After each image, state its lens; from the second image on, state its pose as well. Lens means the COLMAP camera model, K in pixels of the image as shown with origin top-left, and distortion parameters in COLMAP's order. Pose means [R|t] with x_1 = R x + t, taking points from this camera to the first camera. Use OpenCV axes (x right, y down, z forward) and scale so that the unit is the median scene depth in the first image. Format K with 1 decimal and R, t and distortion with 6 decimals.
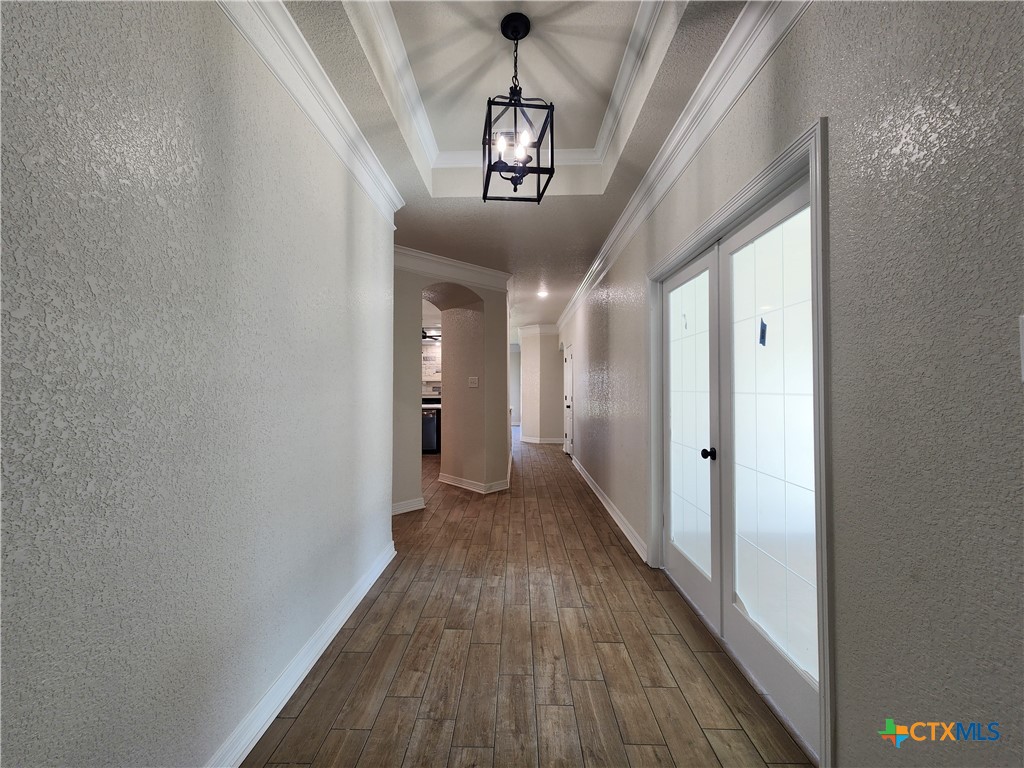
lens RADIAL K [[413.9, 0, 513.5], [0, 413.9, 386.2], [0, 0, 1]] dist [0.020613, 0.003926]
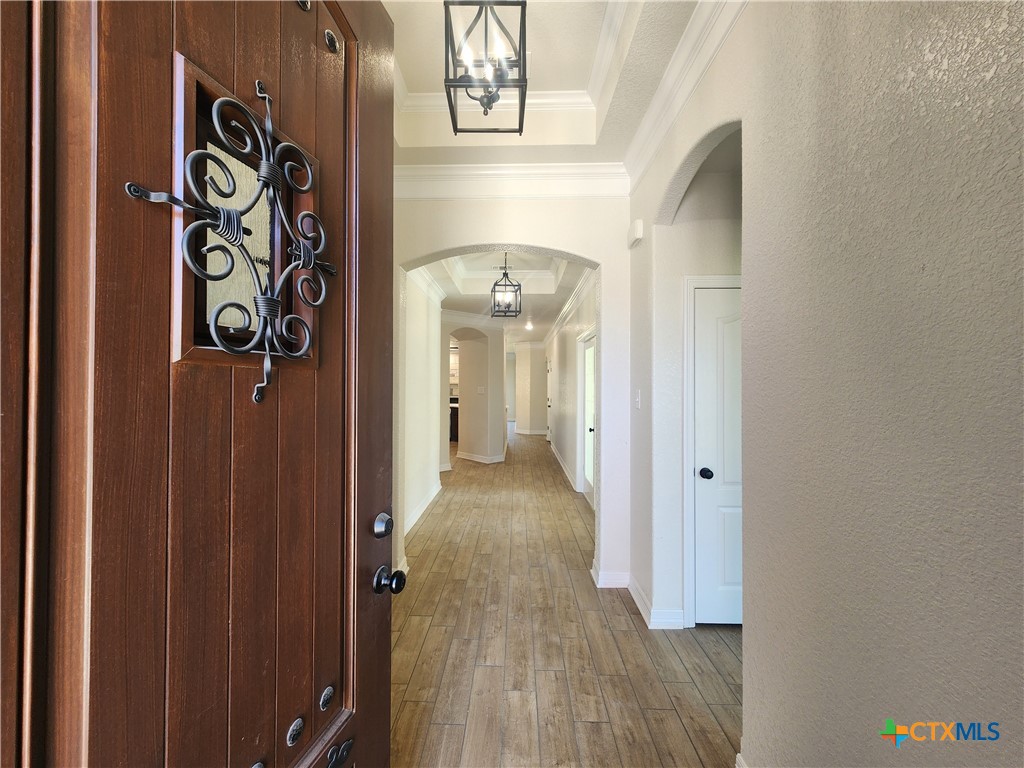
lens RADIAL K [[413.9, 0, 510.4], [0, 413.9, 382.6], [0, 0, 1]] dist [0.020613, 0.003926]
pose [[0.999973, 0.005246, -0.005123, 0.022931], [-0.005256, 0.999984, -0.001856, -0.045977], [0.005113, 0.001883, 0.999985, -0.658071]]
